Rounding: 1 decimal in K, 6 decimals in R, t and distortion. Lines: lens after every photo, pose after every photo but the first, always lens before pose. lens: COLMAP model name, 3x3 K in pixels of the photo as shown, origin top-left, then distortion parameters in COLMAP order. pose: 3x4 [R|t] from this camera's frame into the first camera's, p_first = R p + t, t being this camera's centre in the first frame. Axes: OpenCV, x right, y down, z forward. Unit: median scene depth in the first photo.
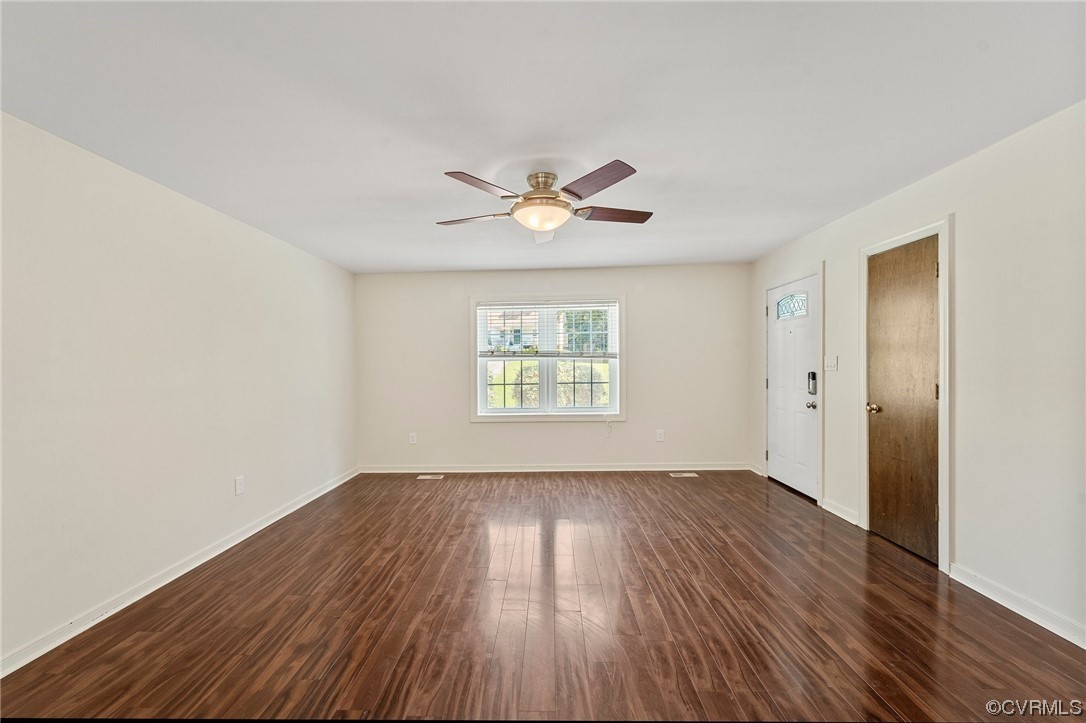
lens RADIAL K [[442.5, 0, 532.0], [0, 442.5, 376.9], [0, 0, 1]] dist [0.005655, -0.002805]
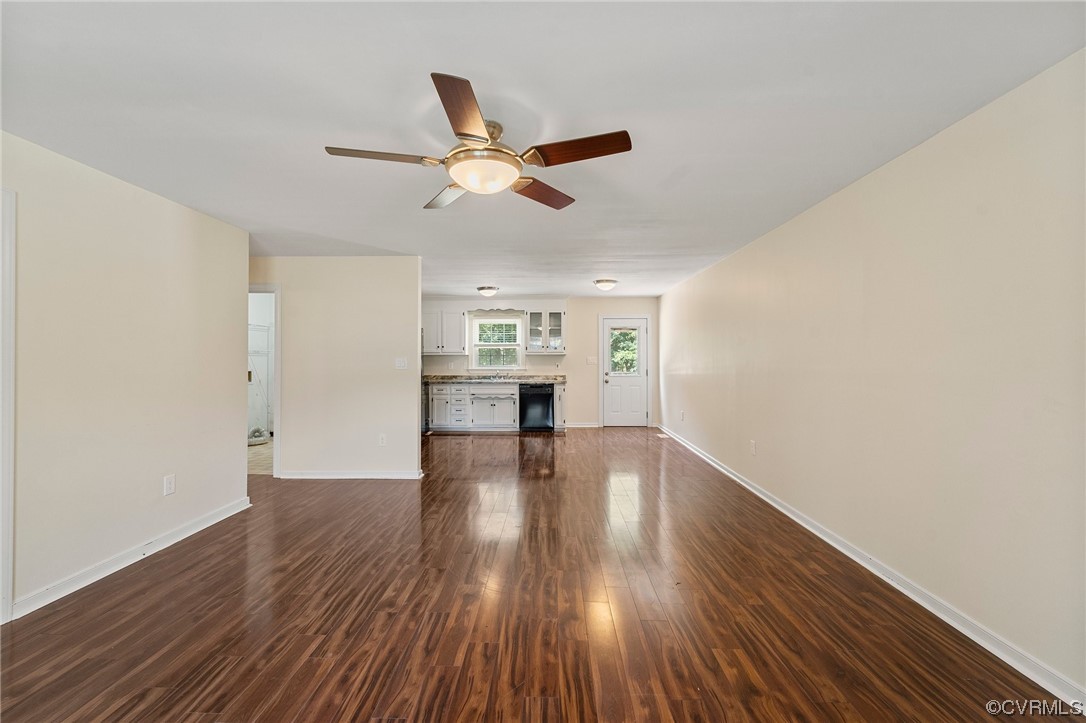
lens RADIAL K [[442.5, 0, 552.9], [0, 442.5, 357.4], [0, 0, 1]] dist [0.005655, -0.002805]
pose [[-0.999145, 0.017992, -0.037231, -0.061848], [0.016964, 0.999471, 0.027742, -0.051263], [0.037710, 0.027086, -0.998922, 1.515999]]
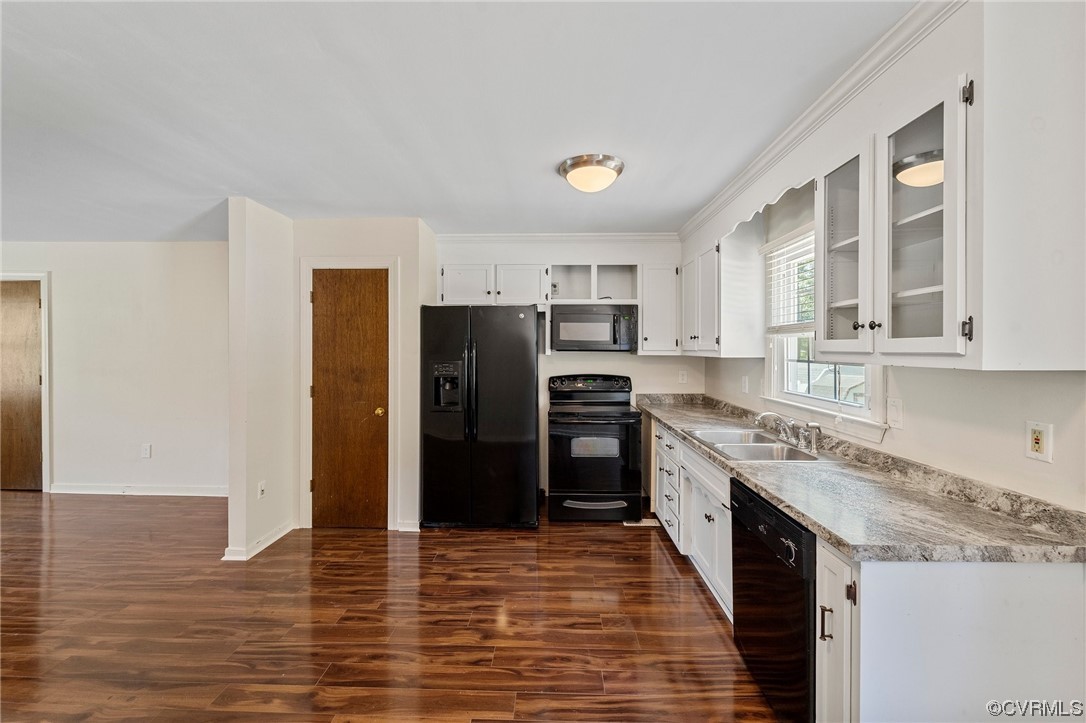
lens RADIAL K [[442.5, 0, 547.9], [0, 442.5, 351.7], [0, 0, 1]] dist [0.005655, -0.002805]
pose [[-0.020186, 0.009589, 0.999750, -0.598528], [0.019949, 0.999759, -0.009186, -0.015117], [-0.999597, 0.019759, -0.020373, -0.659966]]
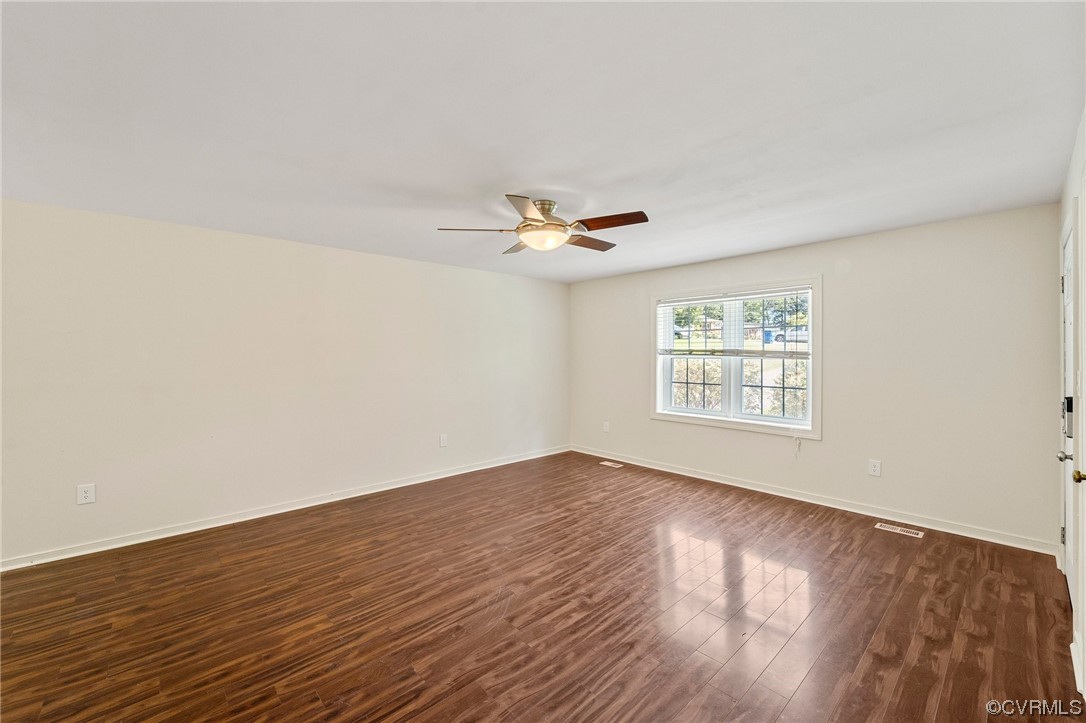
lens RADIAL K [[442.5, 0, 547.2], [0, 442.5, 351.7], [0, 0, 1]] dist [0.005655, -0.002805]
pose [[0.713334, 0.011696, -0.700727, 0.675648], [-0.030414, 0.999435, -0.014280, -0.048183], [0.700164, 0.031499, 0.713287, 0.173577]]
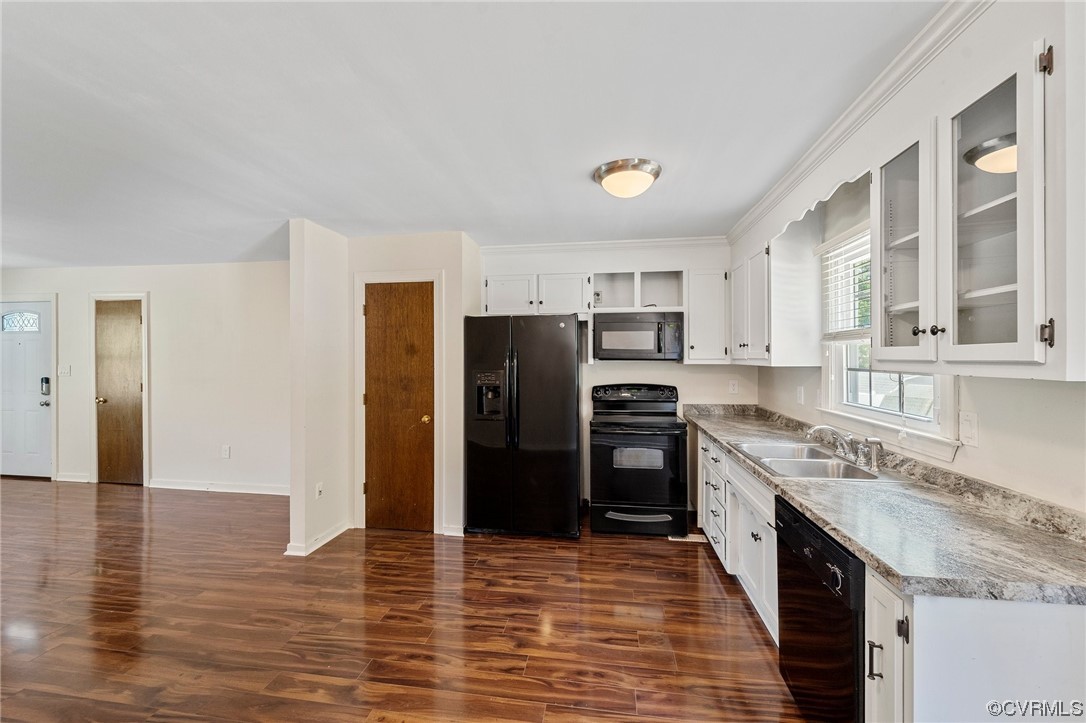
lens RADIAL K [[442.5, 0, 545.7], [0, 442.5, 359.5], [0, 0, 1]] dist [0.005655, -0.002805]
pose [[0.105995, 0.011636, 0.994299, -0.592317], [0.022353, 0.999651, -0.014082, -0.015398], [-0.994115, 0.023718, 0.105697, -0.692253]]
